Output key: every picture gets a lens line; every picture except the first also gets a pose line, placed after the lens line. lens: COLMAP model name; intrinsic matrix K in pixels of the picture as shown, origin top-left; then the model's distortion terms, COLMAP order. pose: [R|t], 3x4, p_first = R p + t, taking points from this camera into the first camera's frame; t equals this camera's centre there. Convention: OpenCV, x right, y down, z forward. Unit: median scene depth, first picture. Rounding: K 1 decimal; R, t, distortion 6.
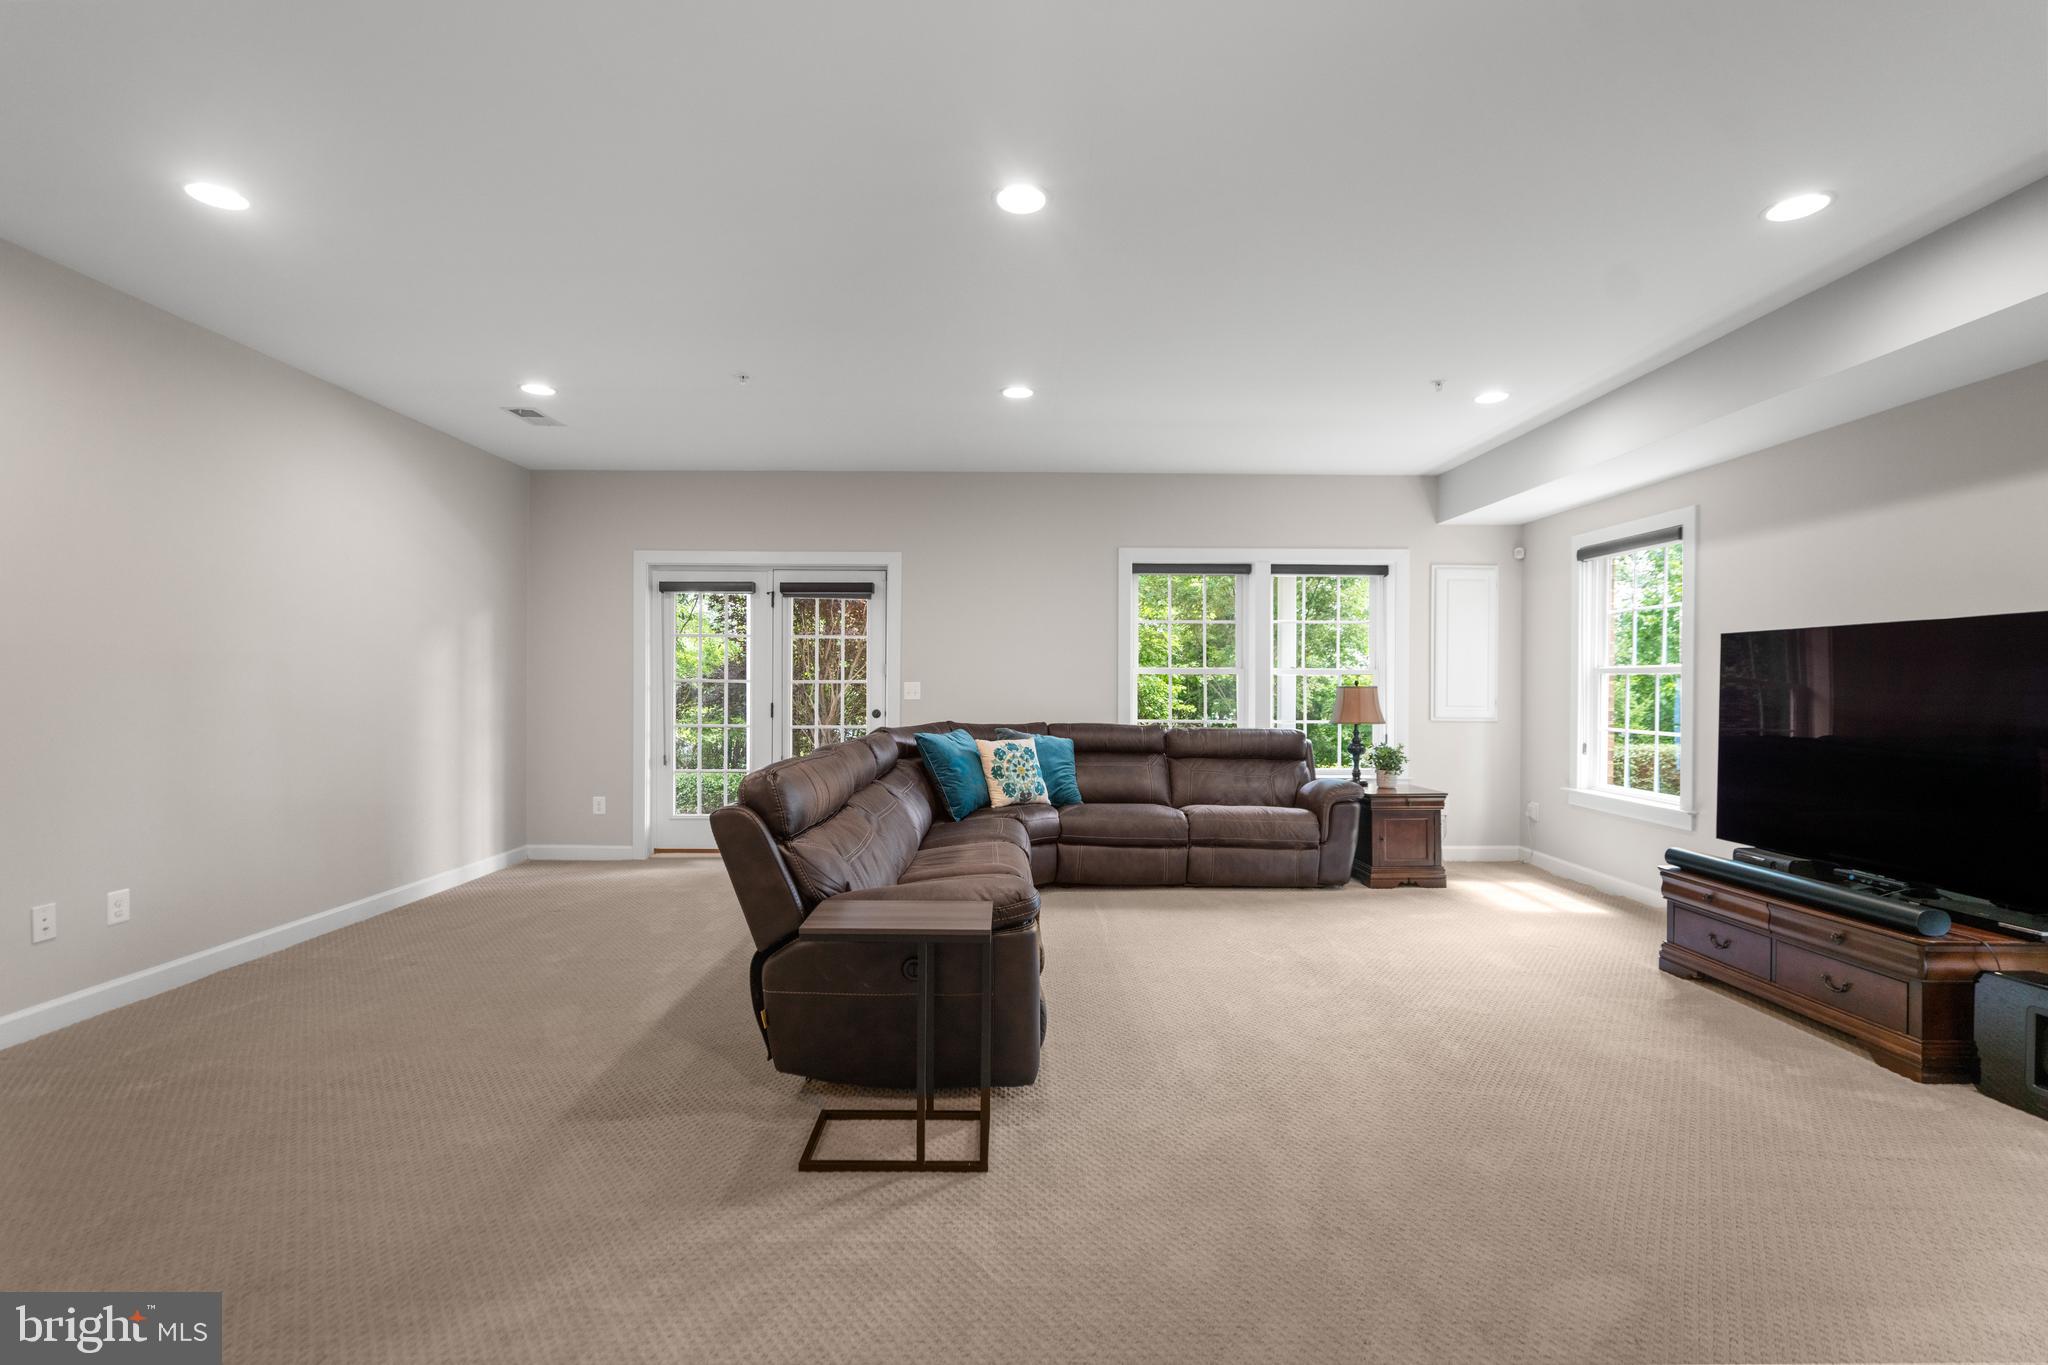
lens RADIAL K [[935.7, 0, 1024.0], [0, 935.7, 682.5], [0, 0, 1]] dist [-0.001932, 0.000328]
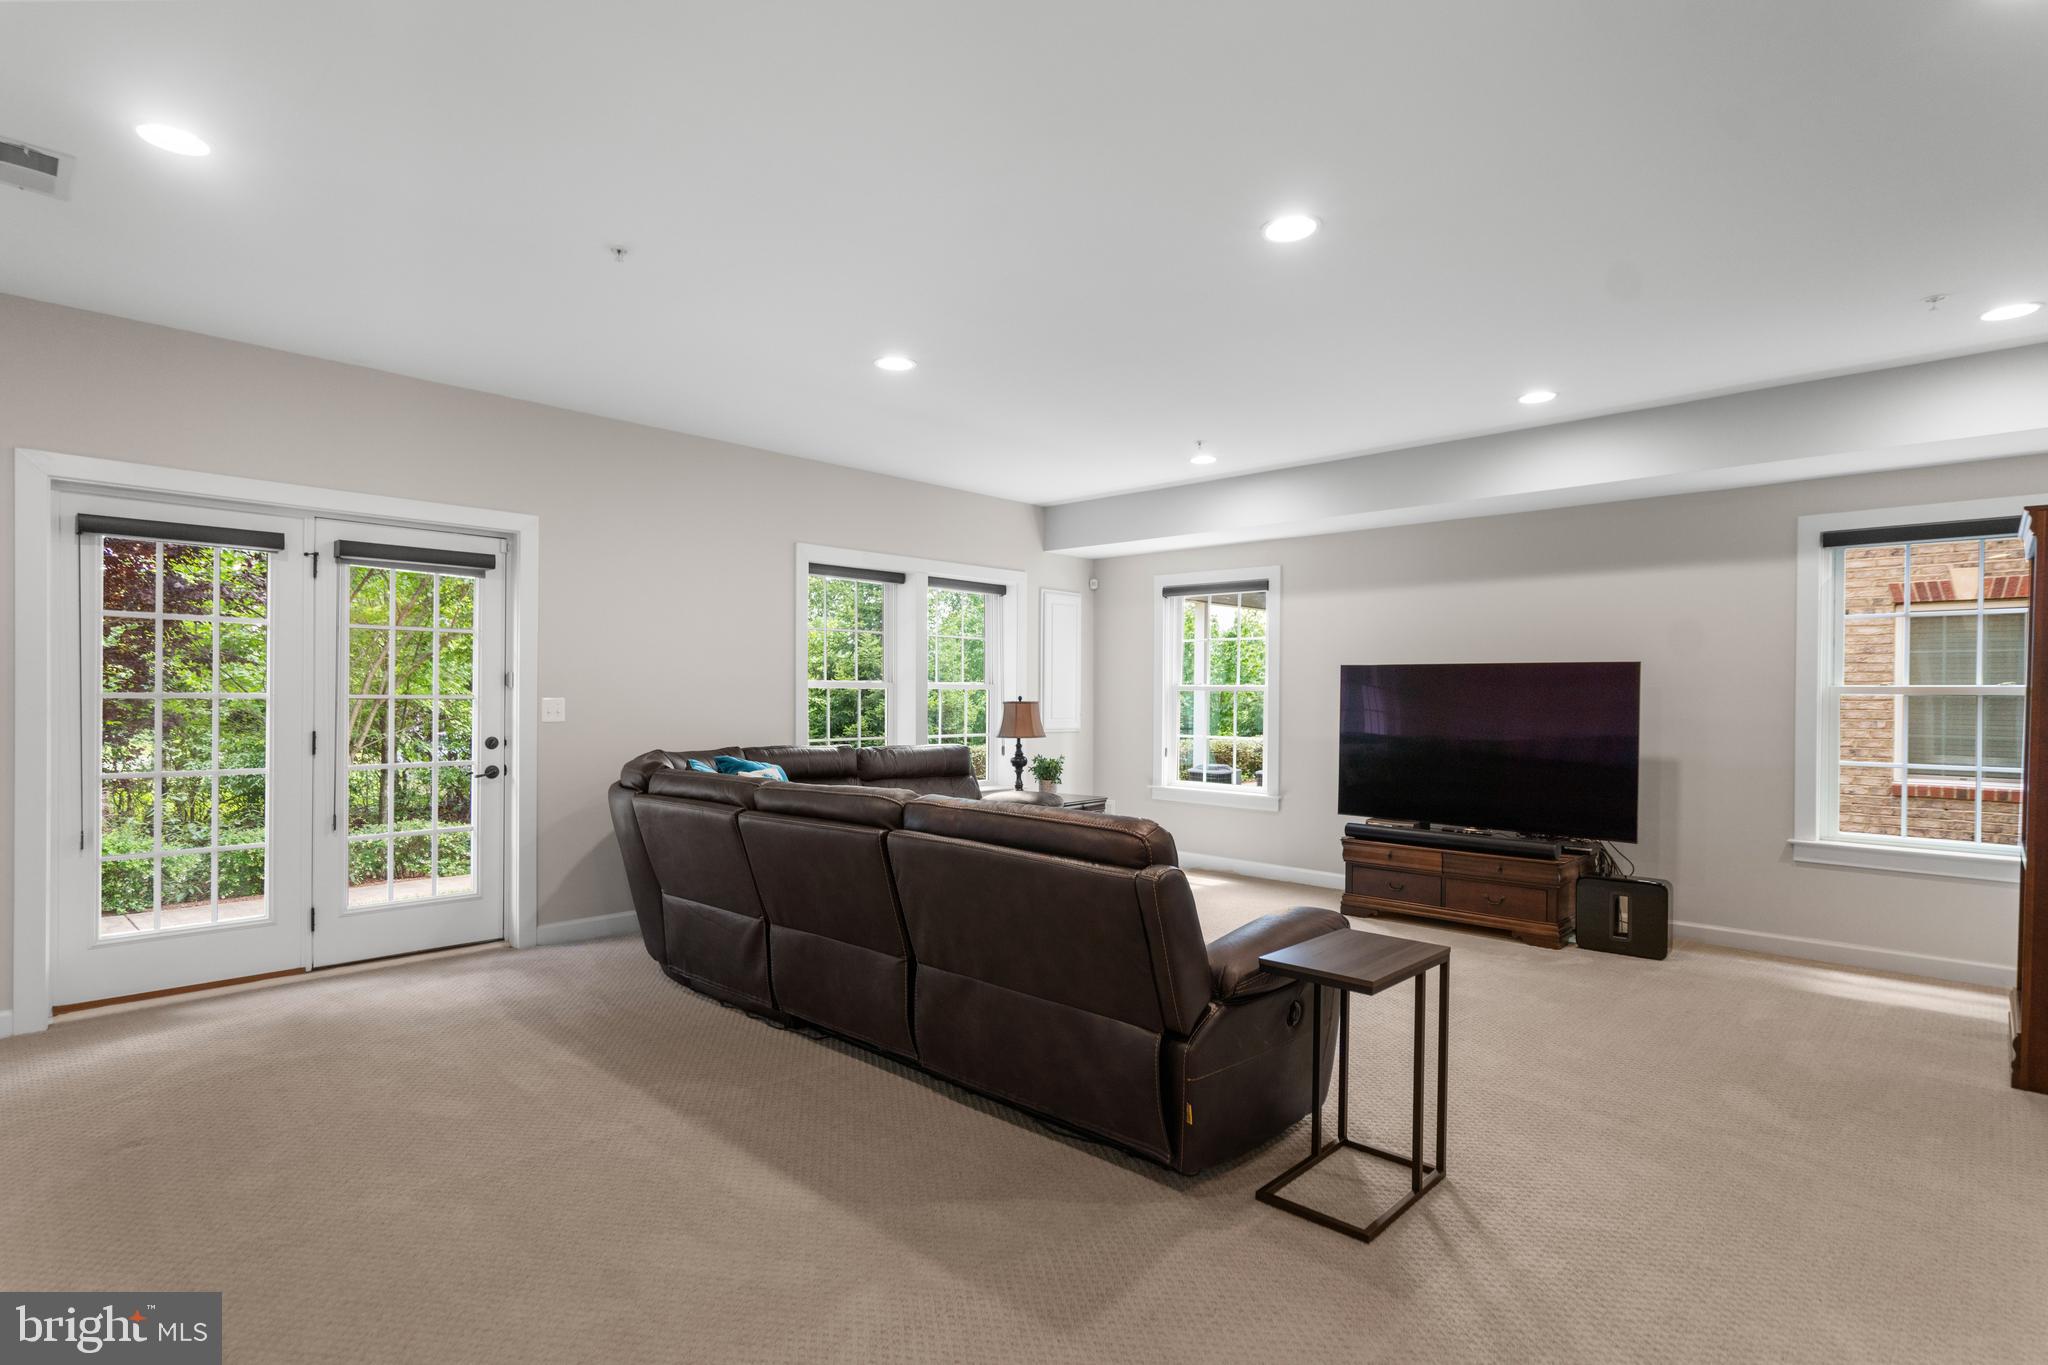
lens RADIAL K [[1011.4, 0, 1029.9], [0, 1011.4, 690.4], [0, 0, 1]] dist [0.000661, 0.000108]
pose [[0.697707, 0.003596, 0.716374, -0.485511], [-0.006068, 0.999981, 0.000890, -0.010197], [-0.716357, -0.004968, 0.697716, 0.220241]]
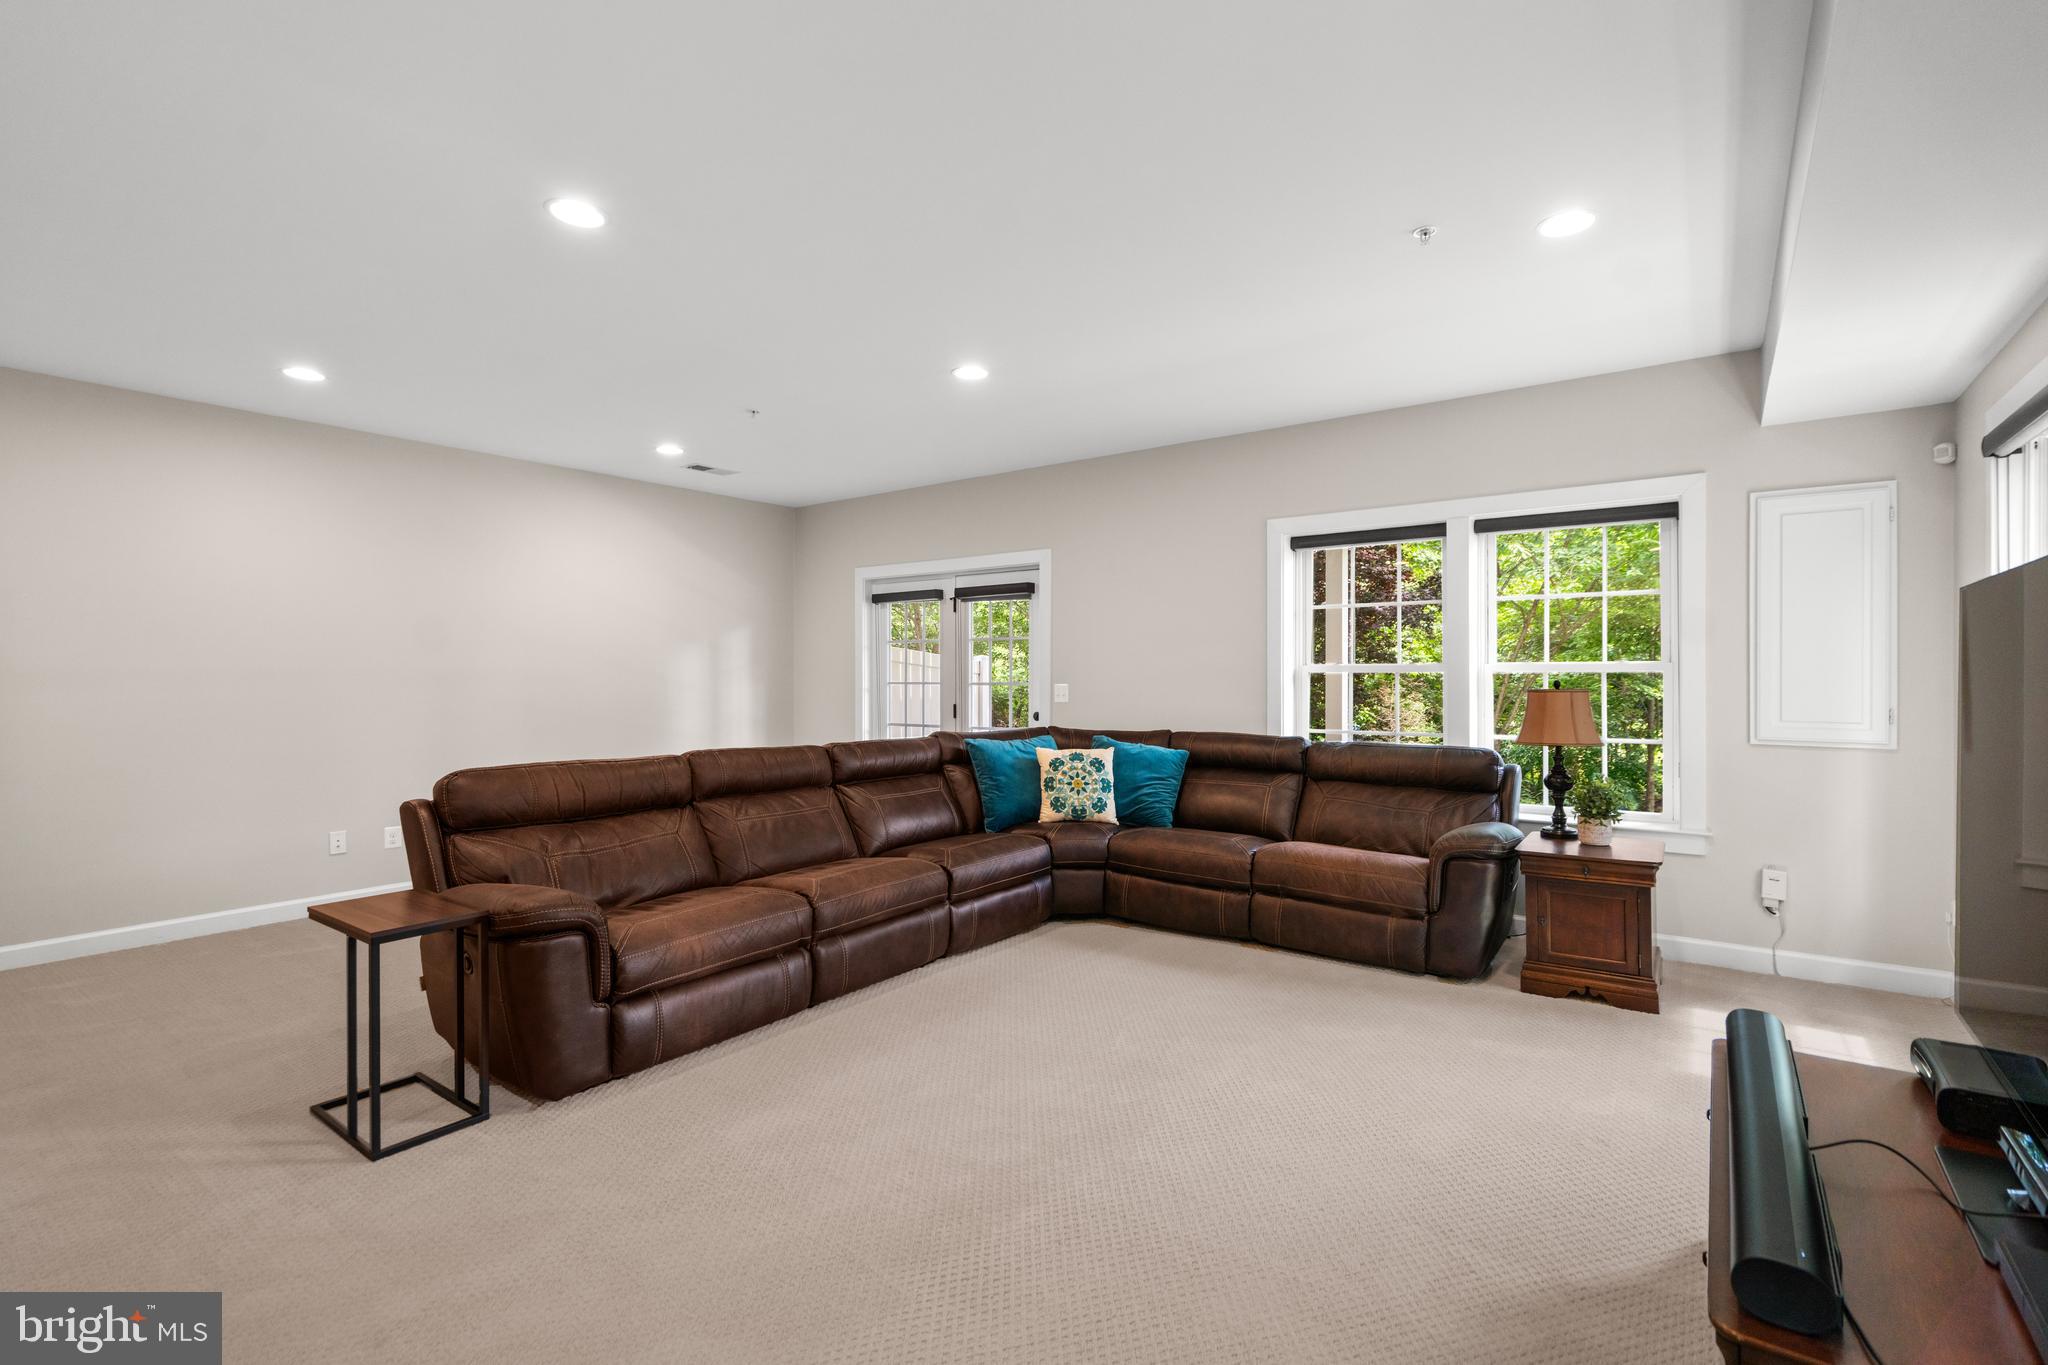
lens RADIAL K [[935.7, 0, 1024.0], [0, 935.7, 682.5], [0, 0, 1]] dist [-0.001932, 0.000328]
pose [[0.798517, -0.002585, -0.601966, 0.489485], [0.009451, 0.999921, 0.008243, -0.011475], [0.601898, -0.012271, 0.798479, 0.244452]]
